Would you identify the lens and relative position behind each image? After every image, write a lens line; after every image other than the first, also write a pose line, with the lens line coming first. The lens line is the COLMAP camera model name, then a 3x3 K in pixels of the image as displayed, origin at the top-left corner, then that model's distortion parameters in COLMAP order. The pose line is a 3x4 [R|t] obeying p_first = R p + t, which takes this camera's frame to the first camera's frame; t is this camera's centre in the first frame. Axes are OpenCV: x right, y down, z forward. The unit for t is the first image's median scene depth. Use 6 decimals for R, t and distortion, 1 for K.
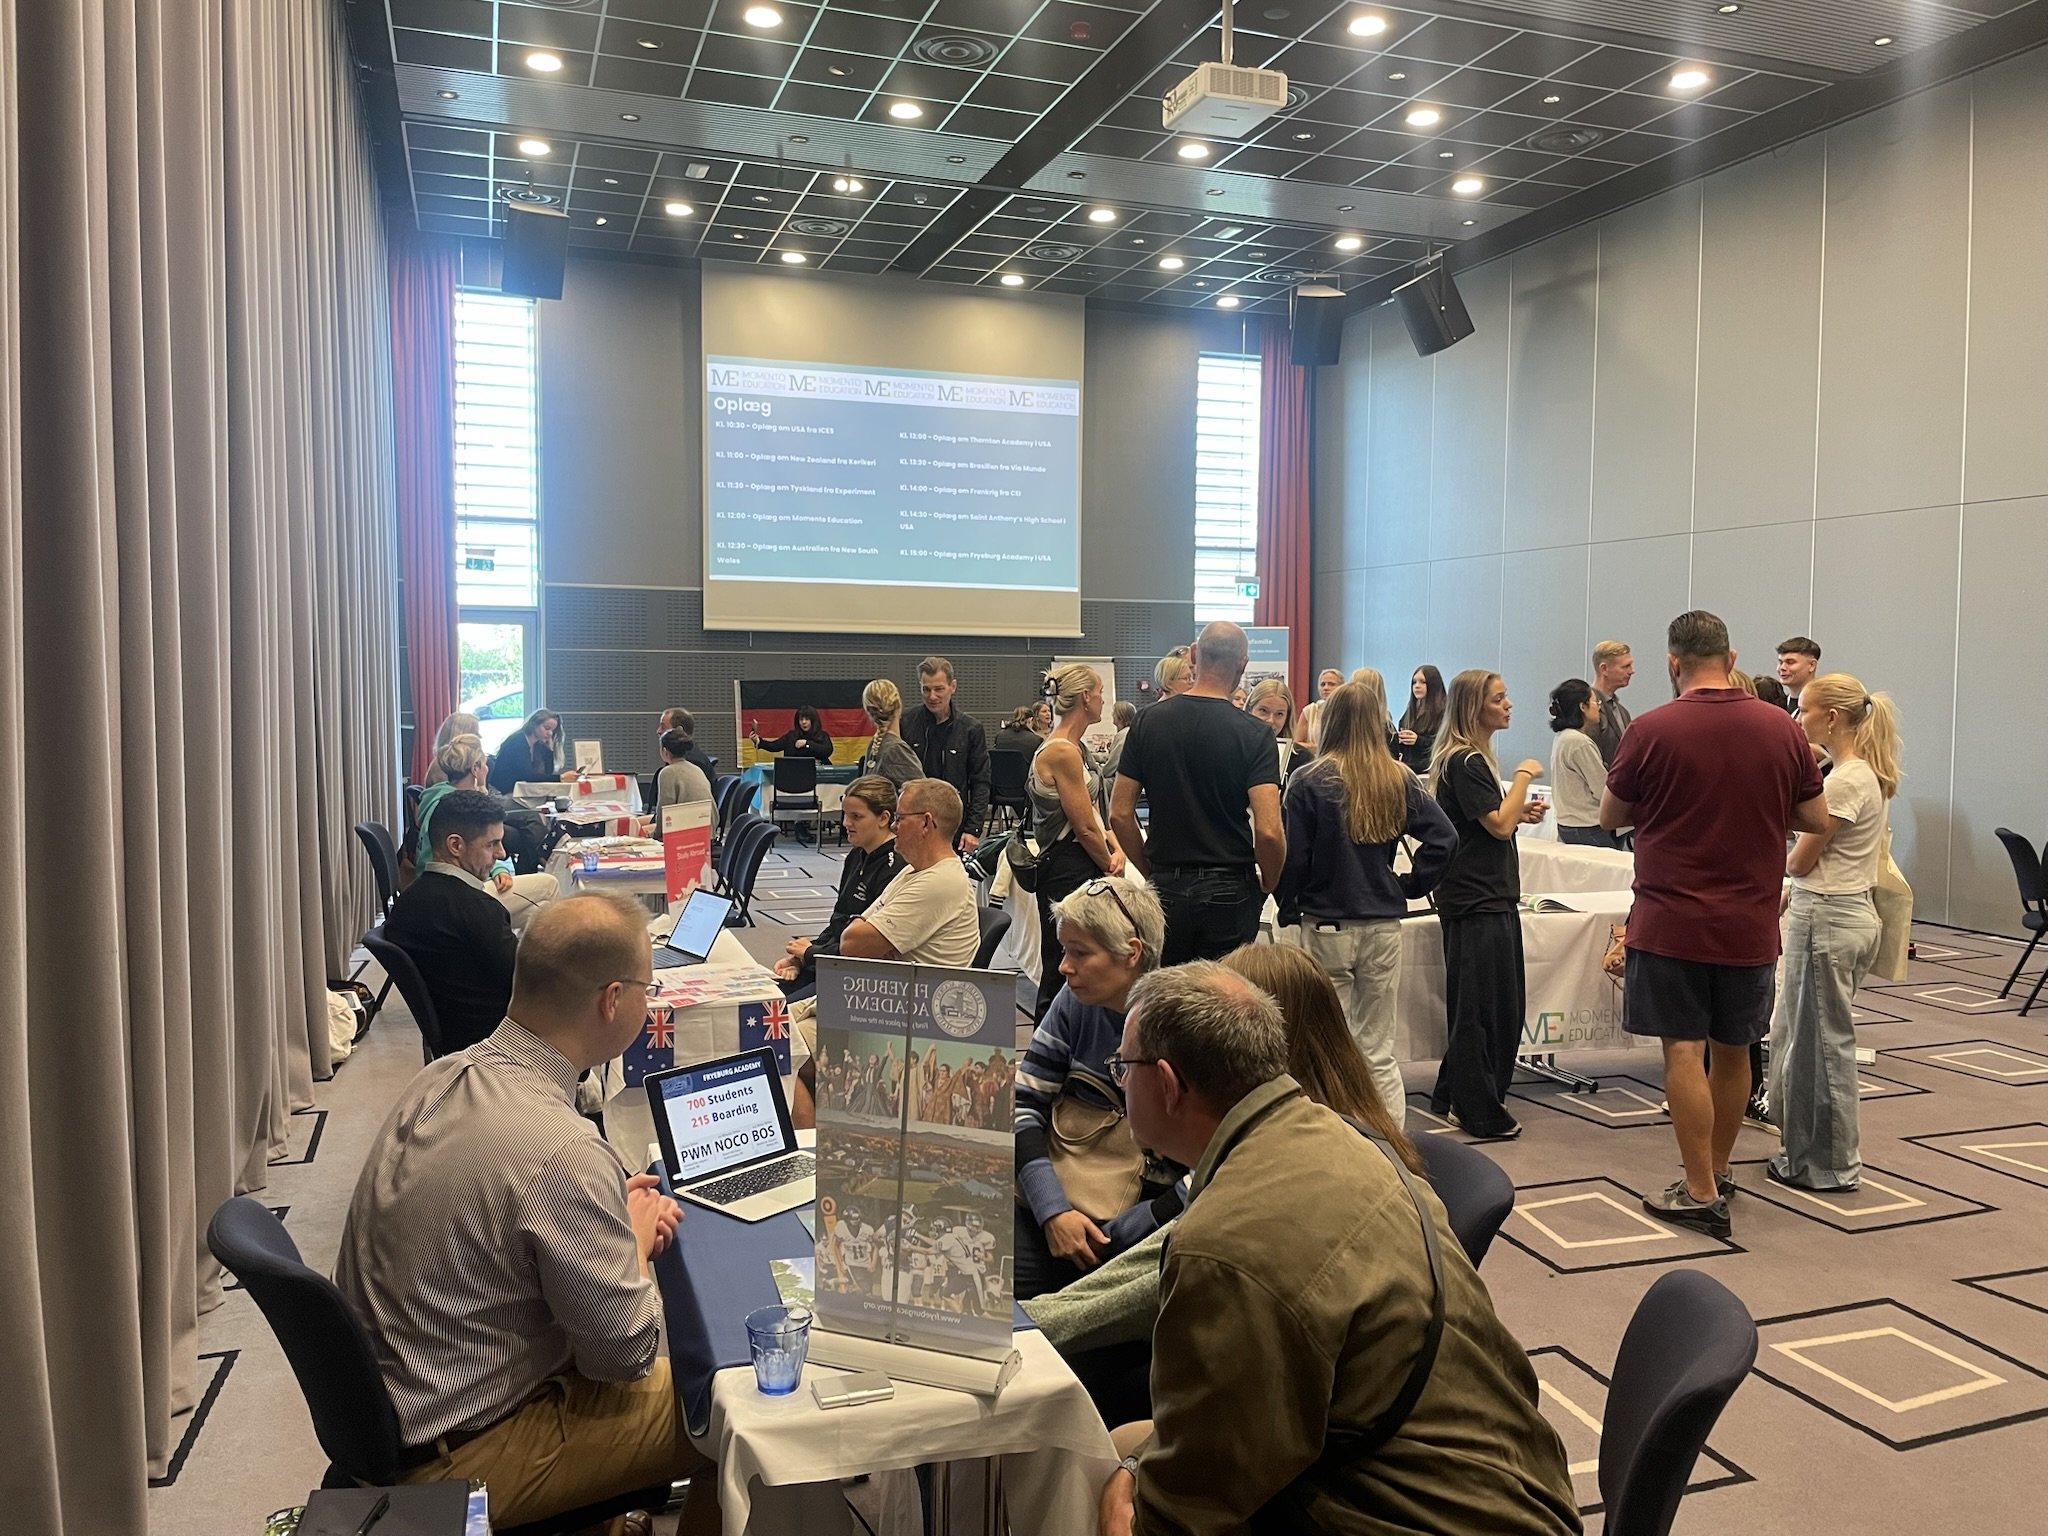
lens RADIAL K [[1573.2, 0, 1044.4], [0, 1573.2, 749.7], [0, 0, 1]] dist [0.074718, -0.084467]
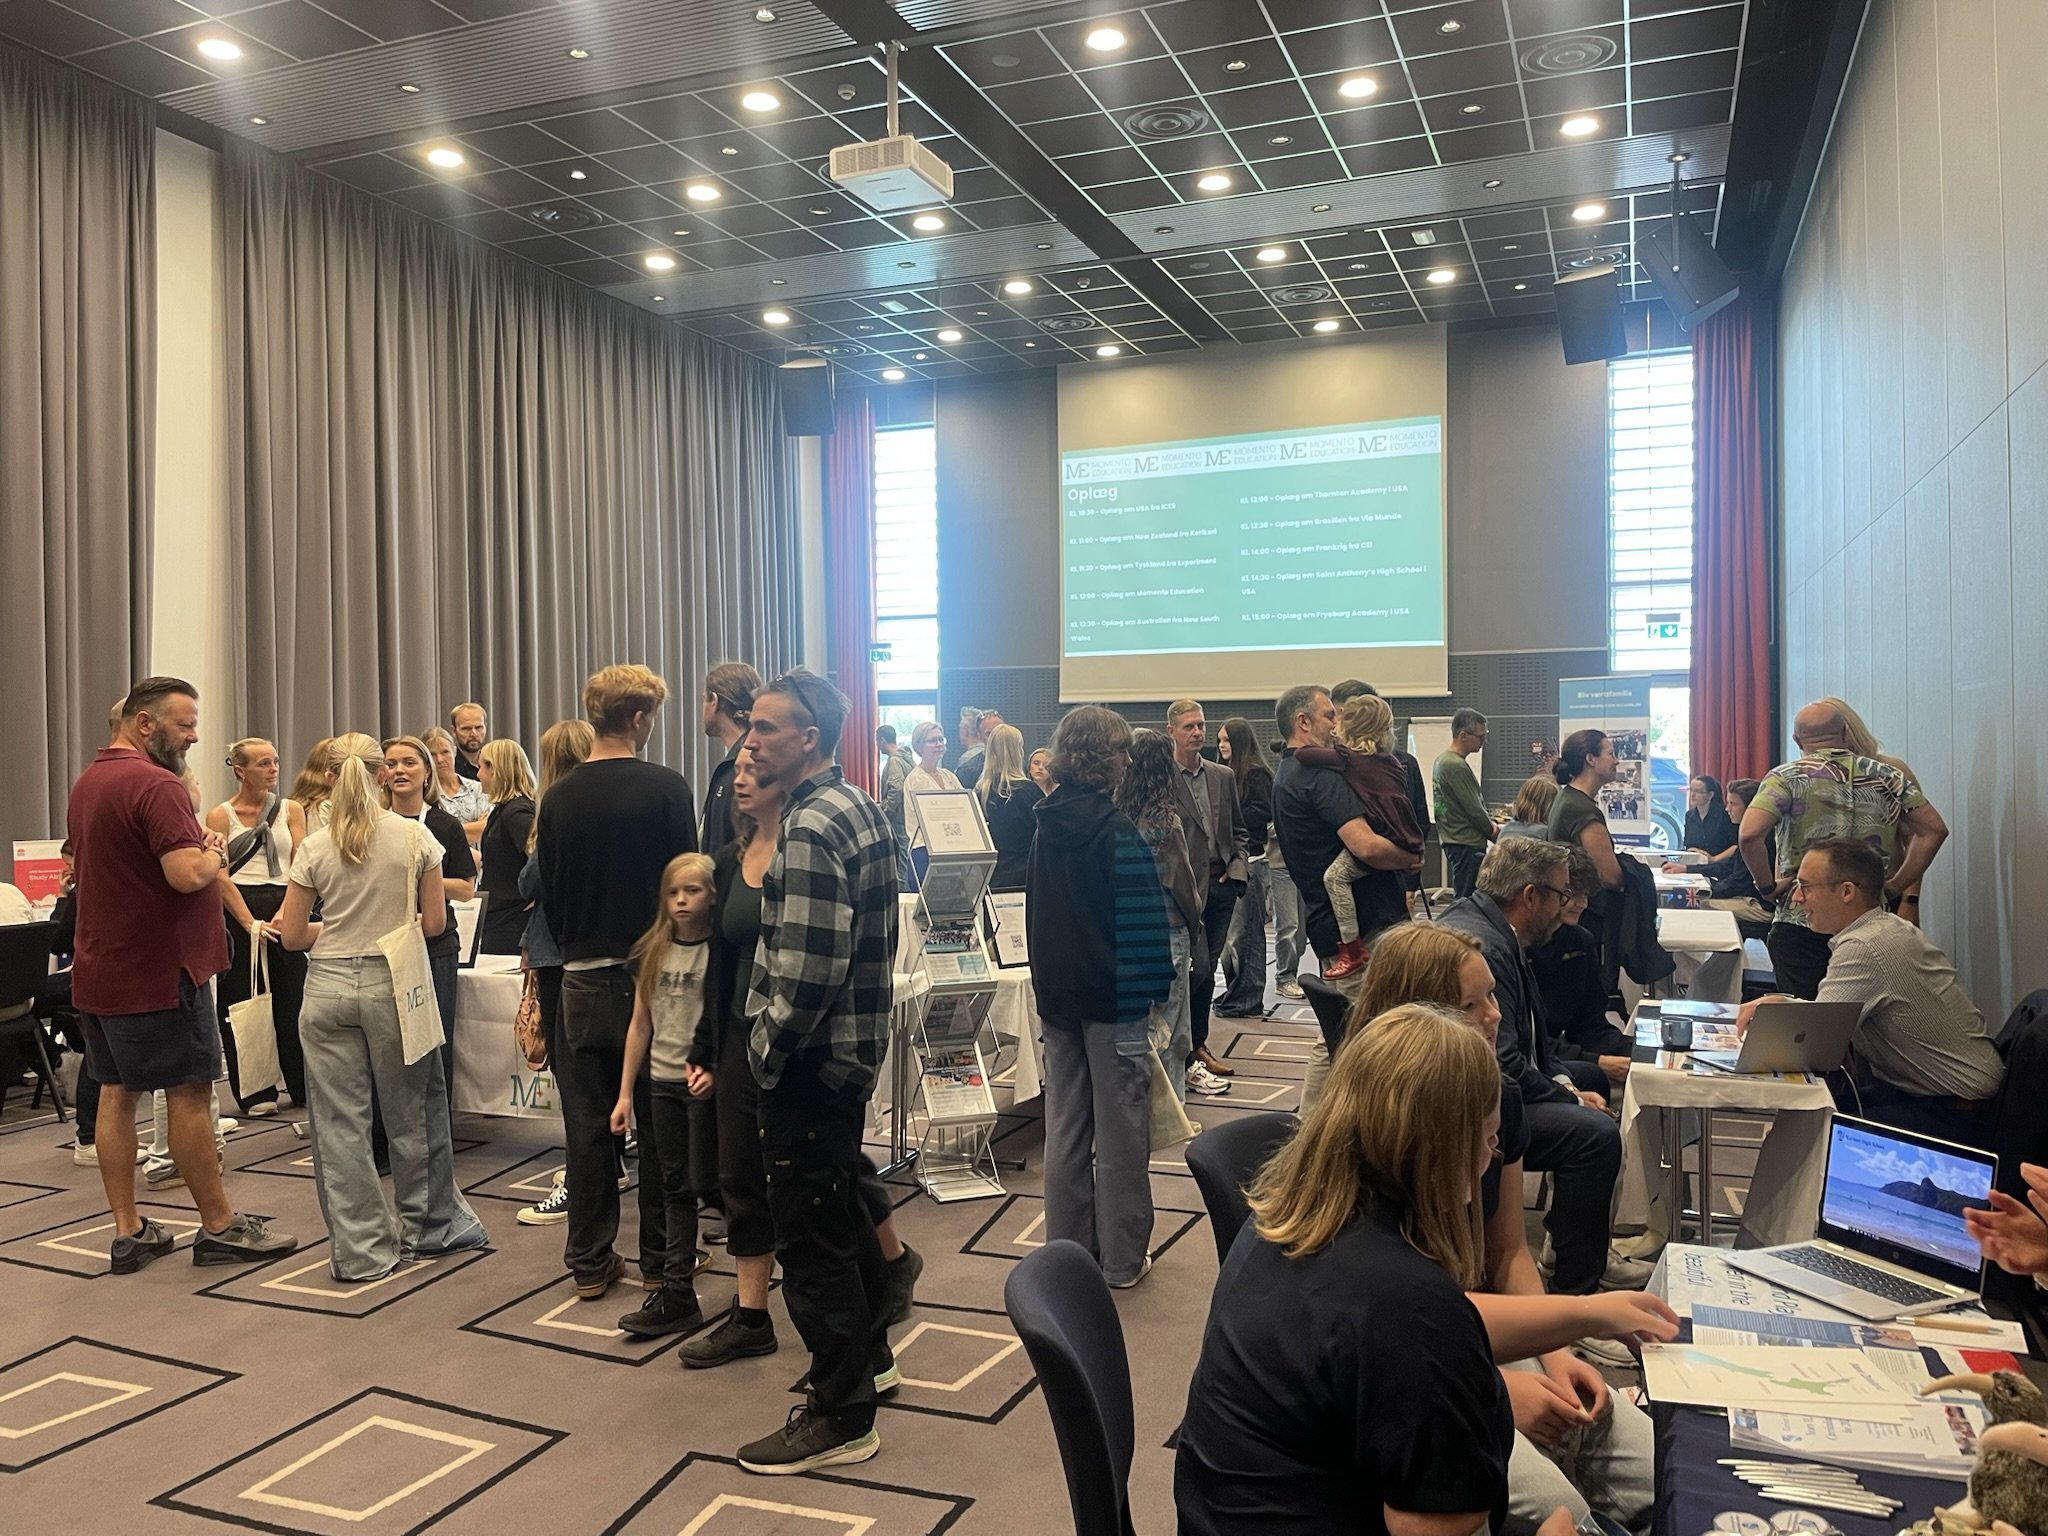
lens RADIAL K [[1573.2, 0, 1016.7], [0, 1573.2, 769.4], [0, 0, 1]] dist [0.074718, -0.084467]
pose [[0.738201, -0.004574, -0.674565, 0.487547], [-0.015004, 0.999618, -0.023197, -0.005122], [0.674414, 0.027245, 0.737851, 0.181141]]
